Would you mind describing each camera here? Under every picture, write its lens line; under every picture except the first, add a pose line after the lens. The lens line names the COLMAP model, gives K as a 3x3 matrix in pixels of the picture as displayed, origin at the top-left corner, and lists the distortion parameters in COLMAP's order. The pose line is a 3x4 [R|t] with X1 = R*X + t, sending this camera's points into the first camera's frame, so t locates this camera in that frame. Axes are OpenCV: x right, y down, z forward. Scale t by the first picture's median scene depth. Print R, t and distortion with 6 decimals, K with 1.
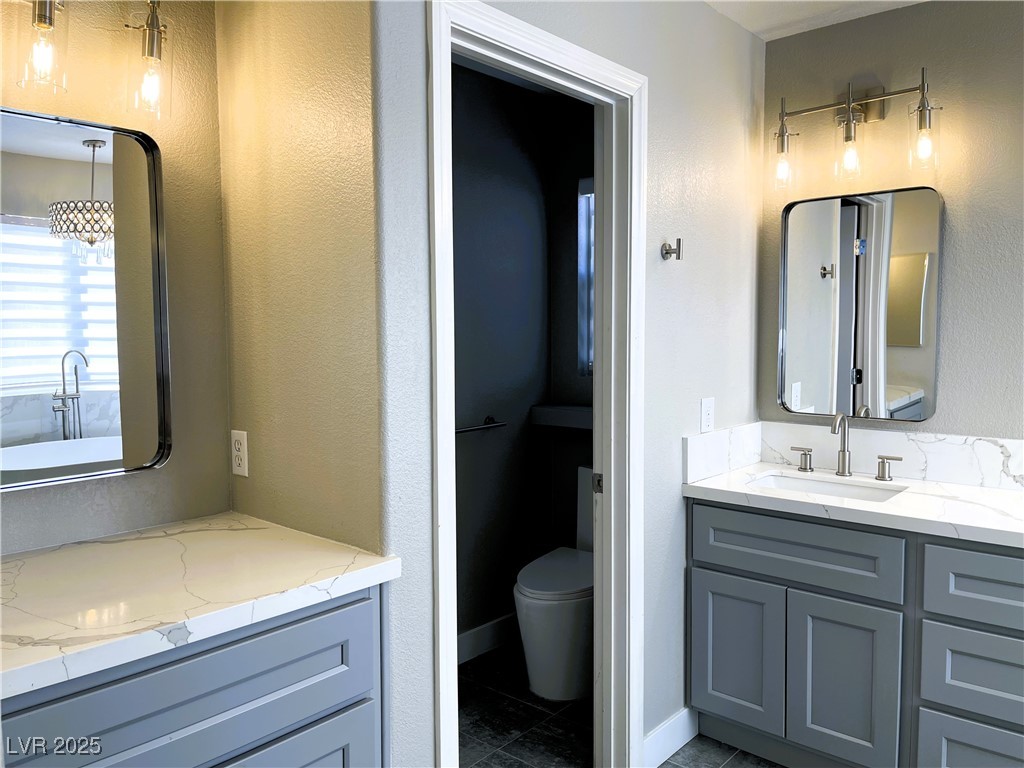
lens RADIAL K [[774.7, 0, 510.7], [0, 774.7, 381.6], [0, 0, 1]] dist [0.044986, -0.056857]
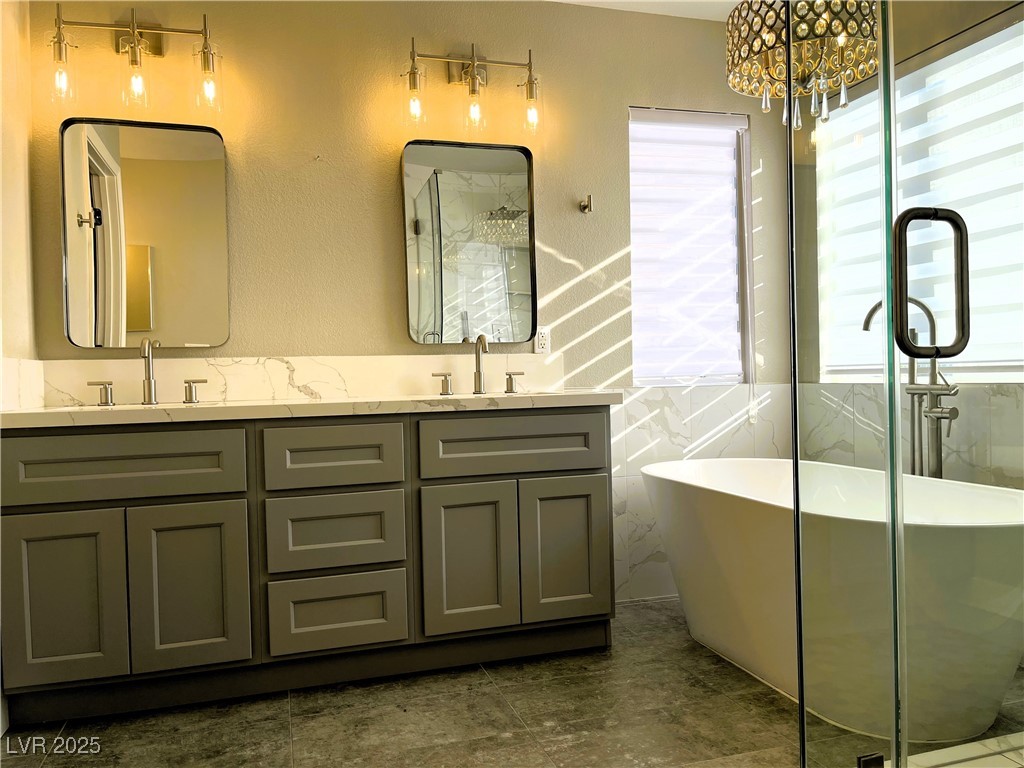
lens RADIAL K [[774.7, 0, 512.9], [0, 774.7, 386.4], [0, 0, 1]] dist [0.044986, -0.056857]
pose [[0.529332, -0.022161, 0.848126, -0.169892], [0.079046, 0.996599, -0.023294, 0.165434], [-0.844725, 0.079372, 0.529283, 0.102283]]
